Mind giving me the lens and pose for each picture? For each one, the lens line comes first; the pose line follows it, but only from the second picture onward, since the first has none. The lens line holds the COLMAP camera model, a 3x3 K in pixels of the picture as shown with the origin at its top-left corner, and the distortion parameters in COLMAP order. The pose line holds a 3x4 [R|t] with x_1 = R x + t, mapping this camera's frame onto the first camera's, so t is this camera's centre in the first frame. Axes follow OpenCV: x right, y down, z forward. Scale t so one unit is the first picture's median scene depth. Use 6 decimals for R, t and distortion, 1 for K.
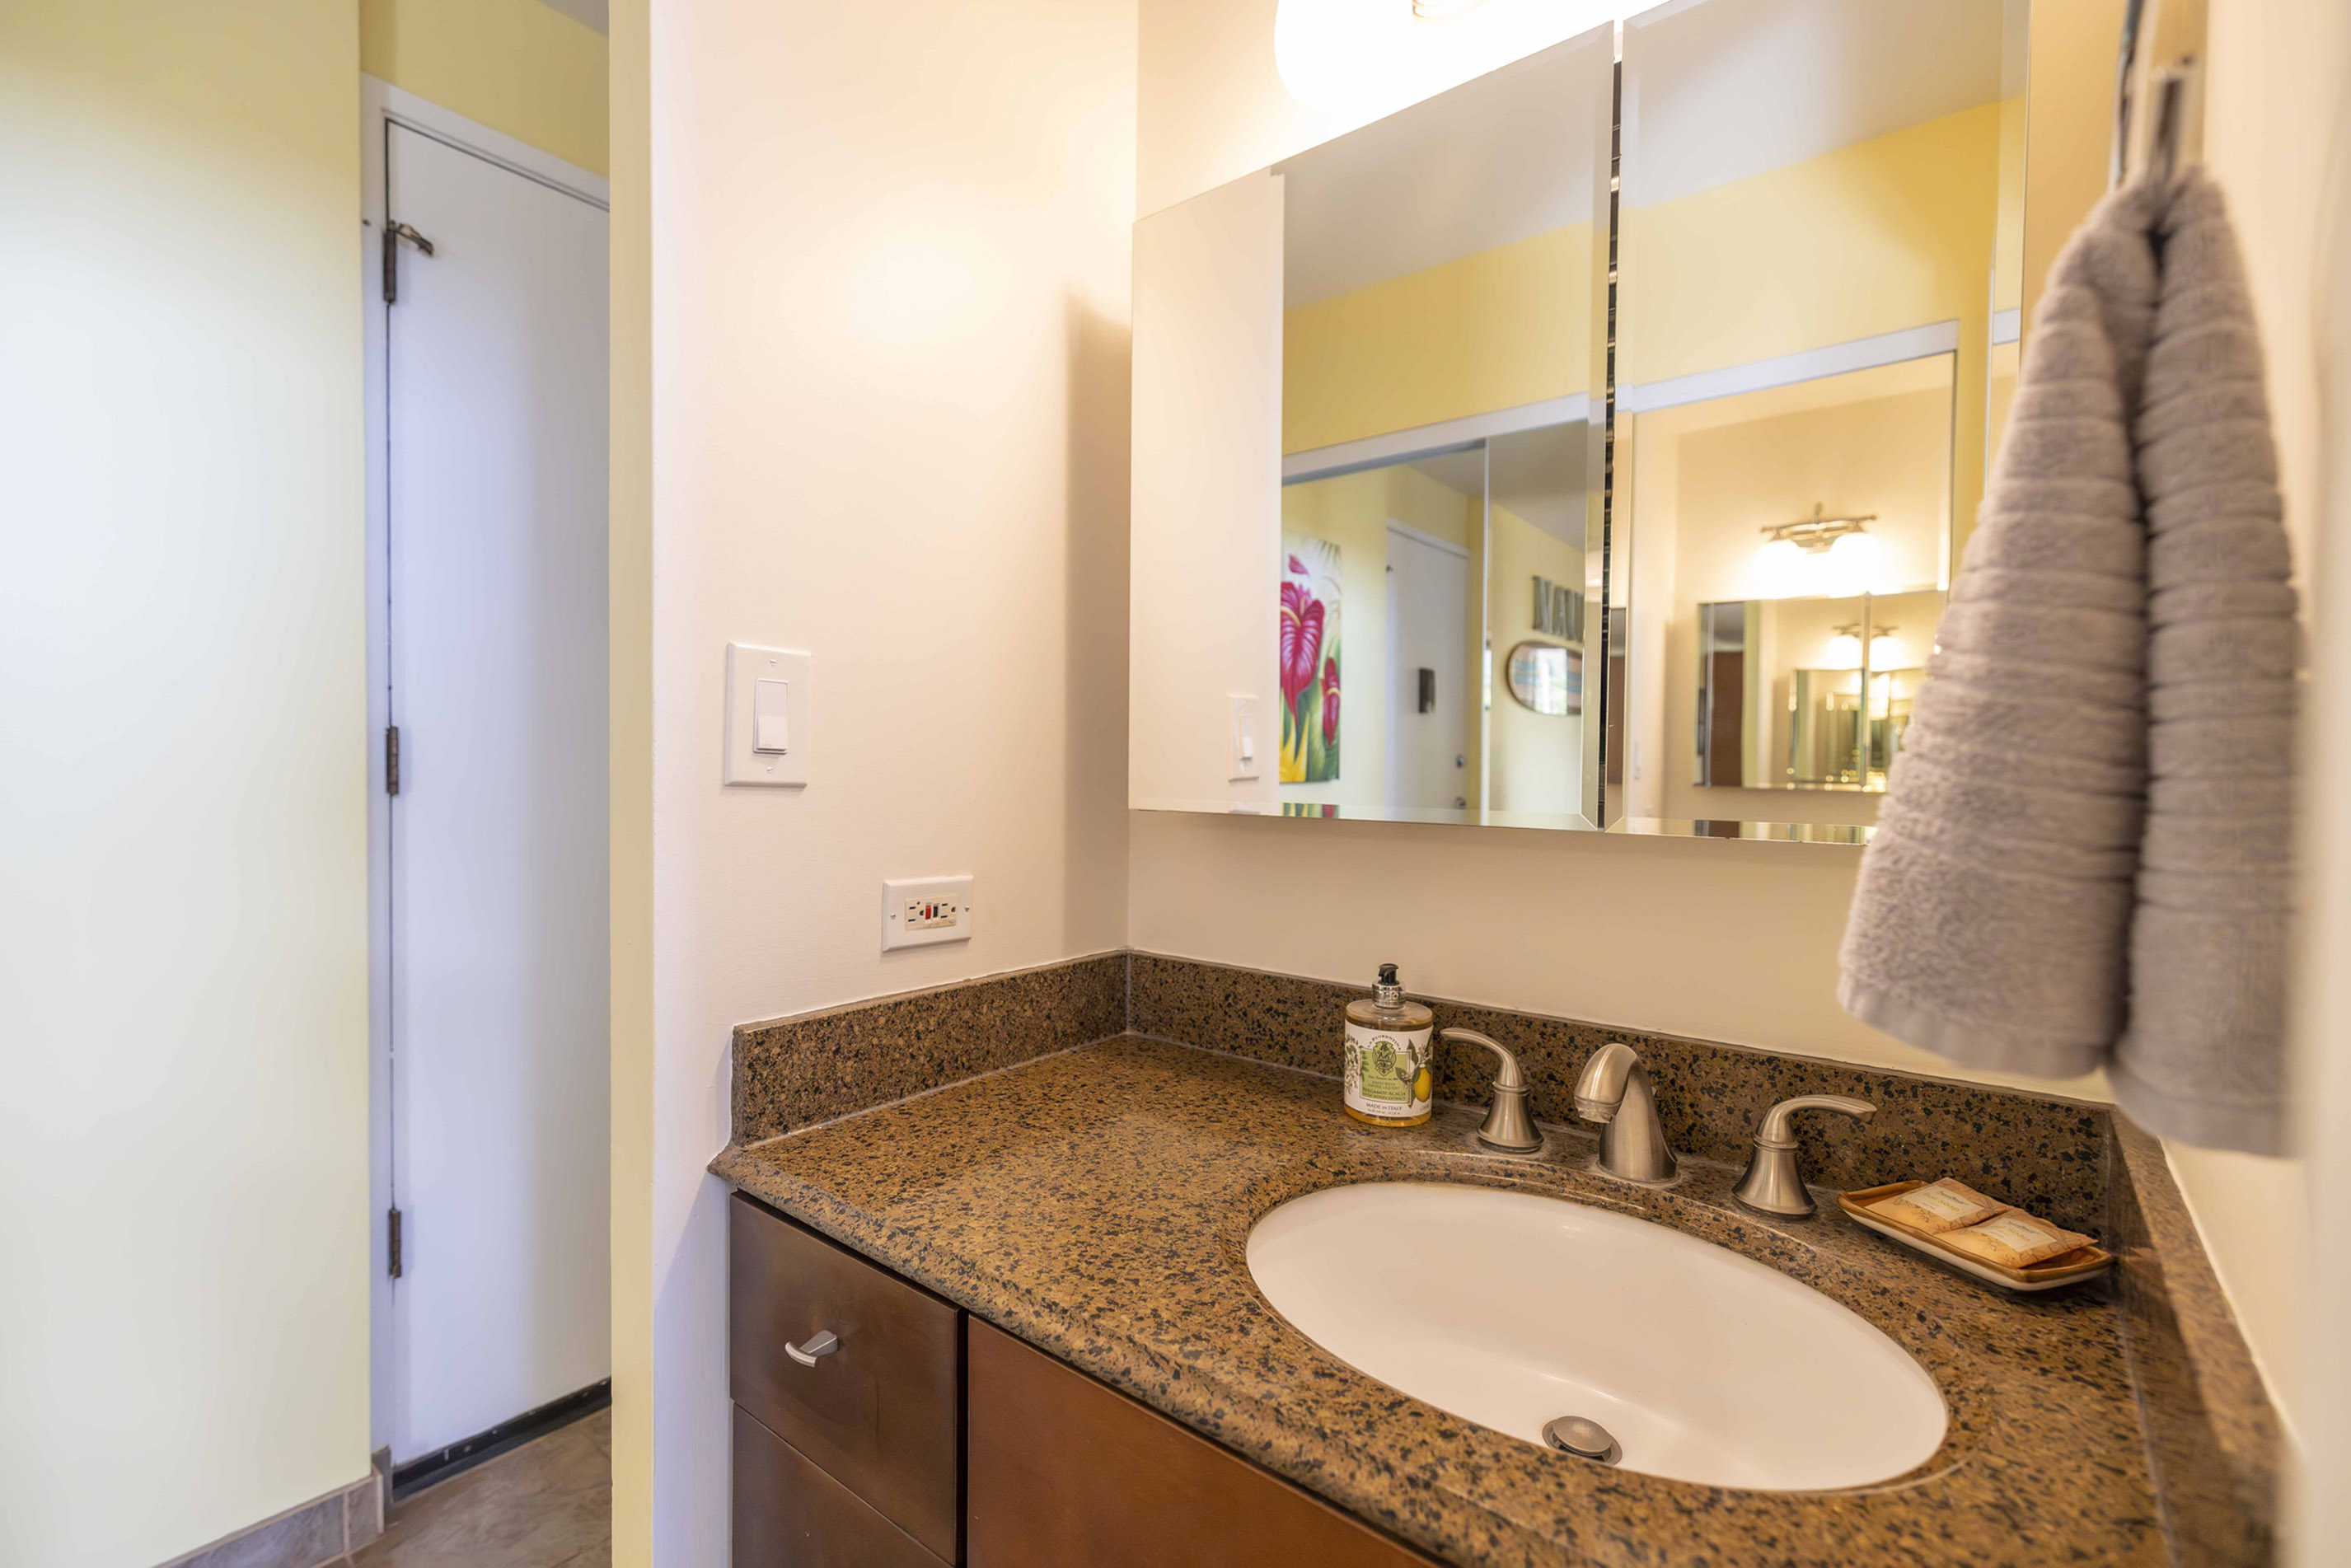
lens RADIAL K [[1014.4, 0, 1171.2], [0, 1014.4, 788.7], [0, 0, 1]] dist [0.000658, -0.000008]
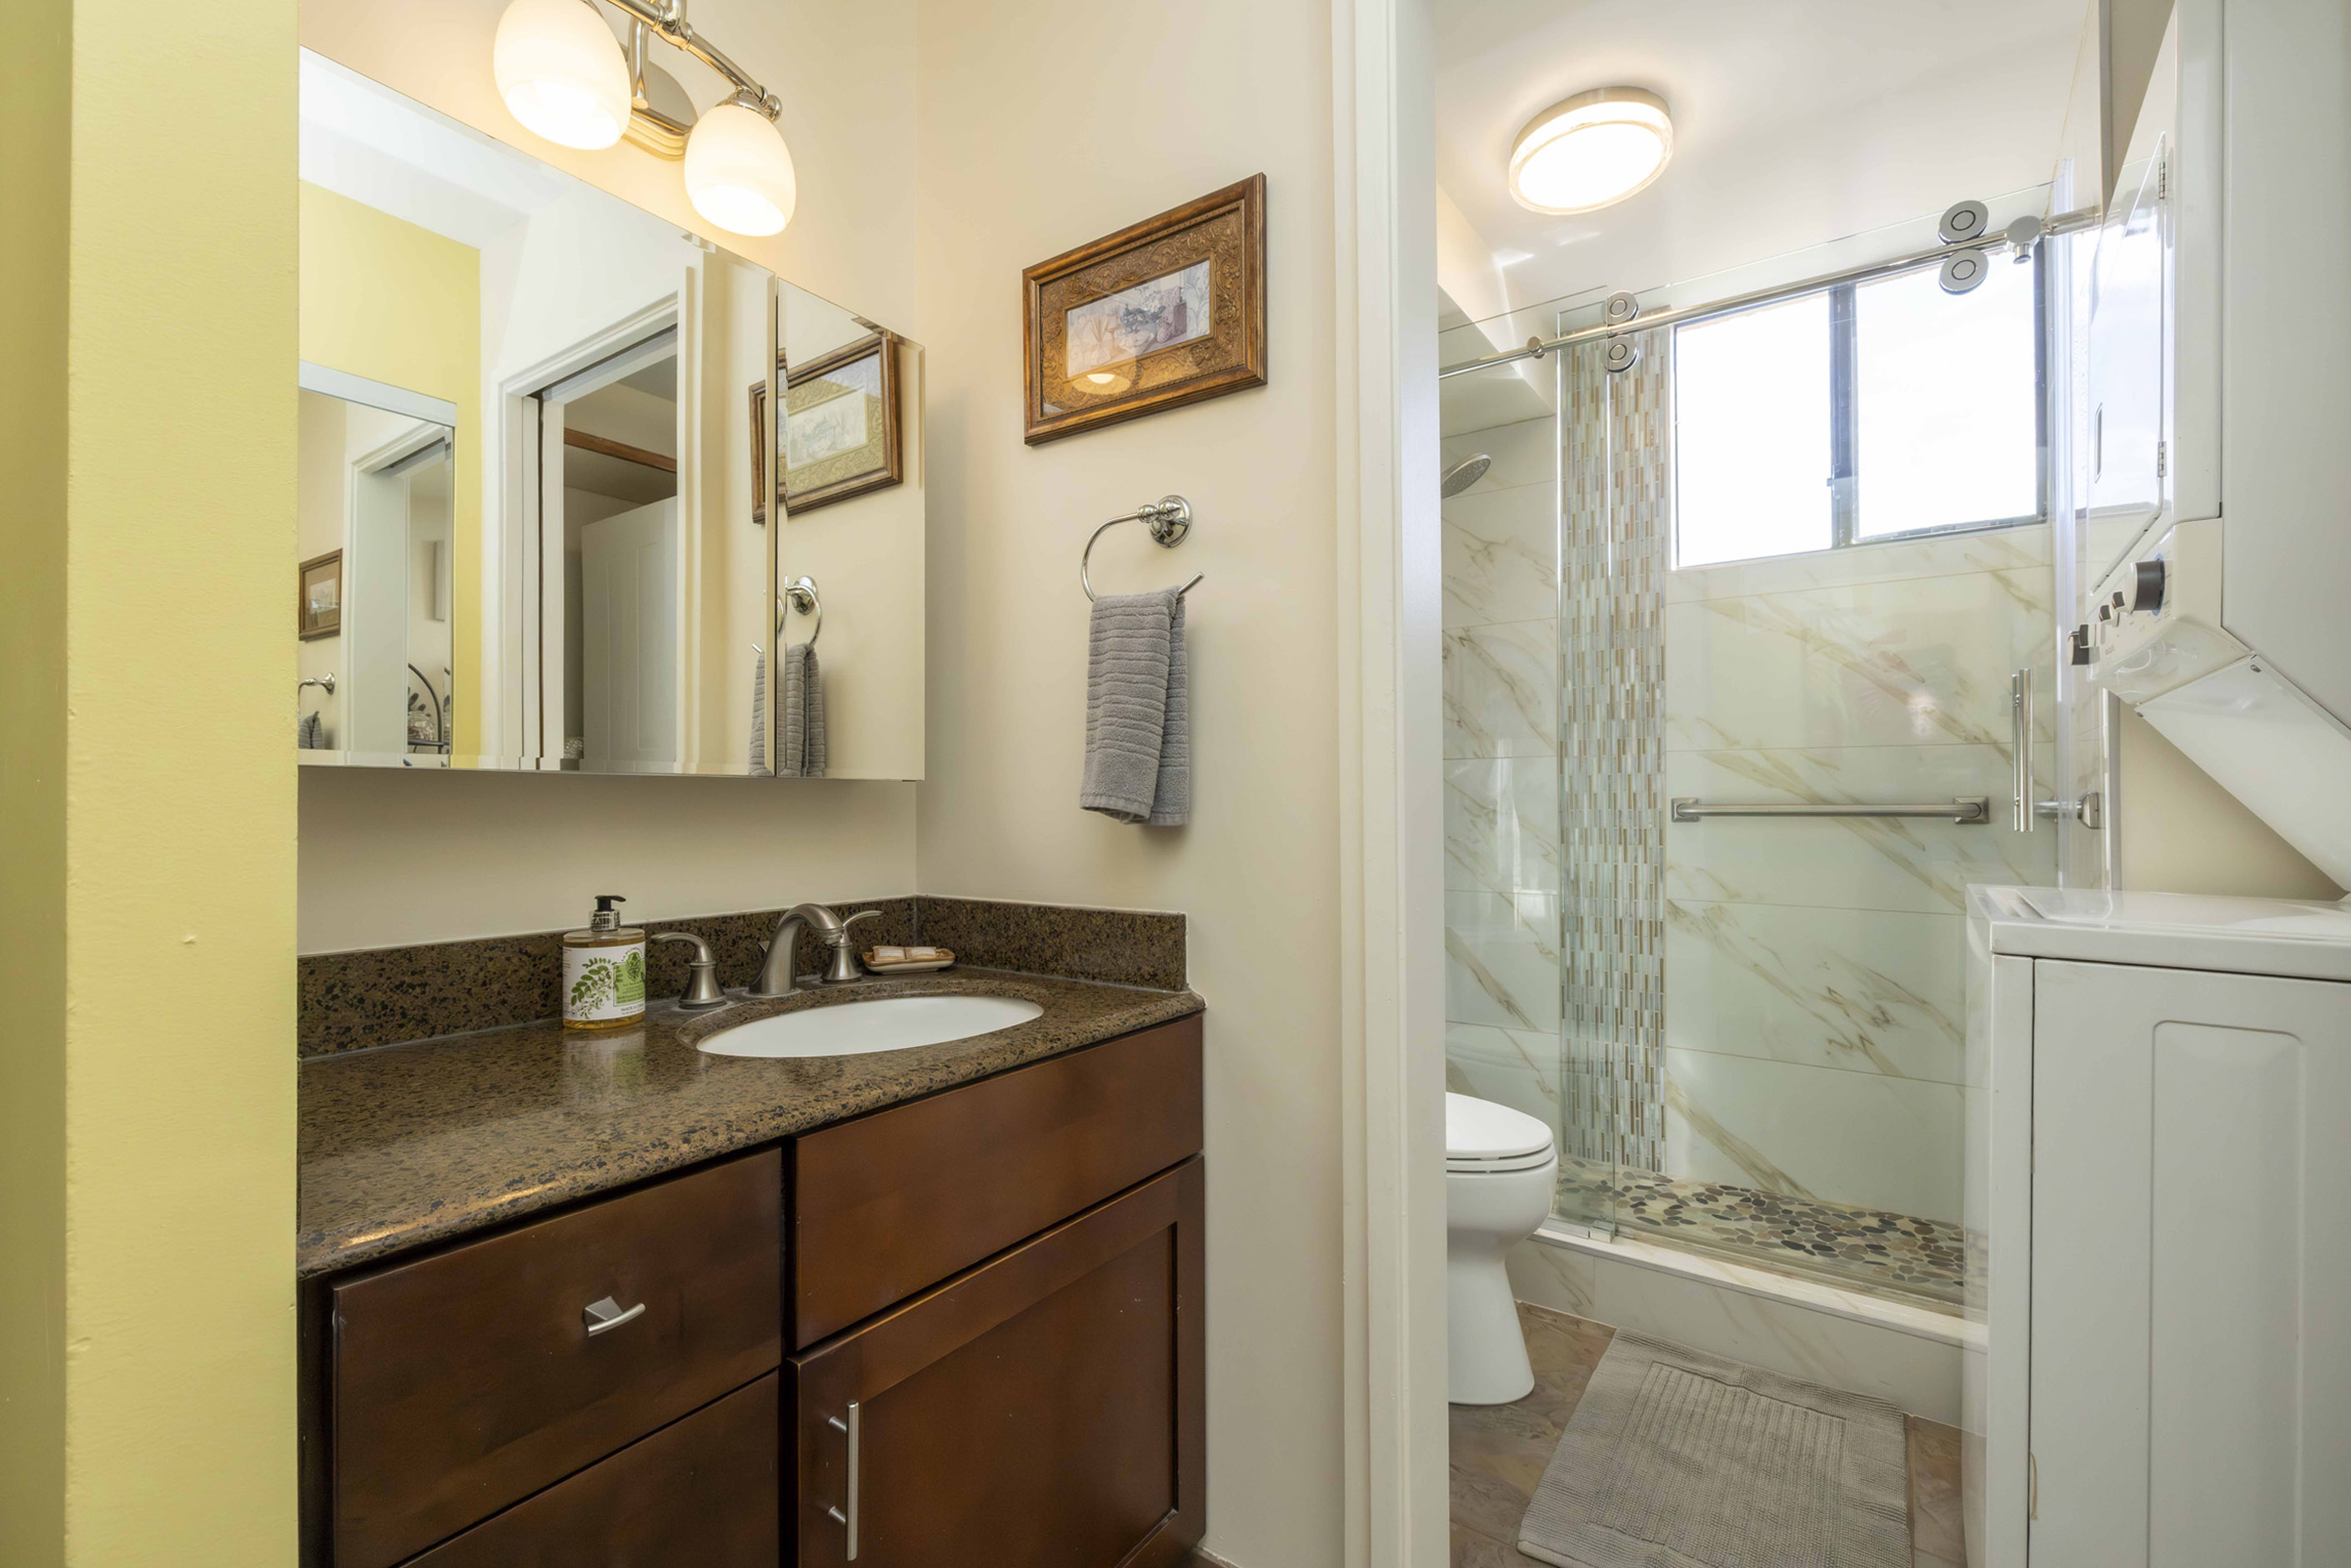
lens RADIAL K [[1045.3, 0, 1144.3], [0, 1045.3, 803.1], [0, 0, 1]] dist [-0.000599, -0.000098]
pose [[-0.042336, -0.009824, 0.999055, -1.187780], [0.025778, 0.999608, 0.010922, 0.079970], [-0.998771, 0.026216, -0.042066, 0.487482]]
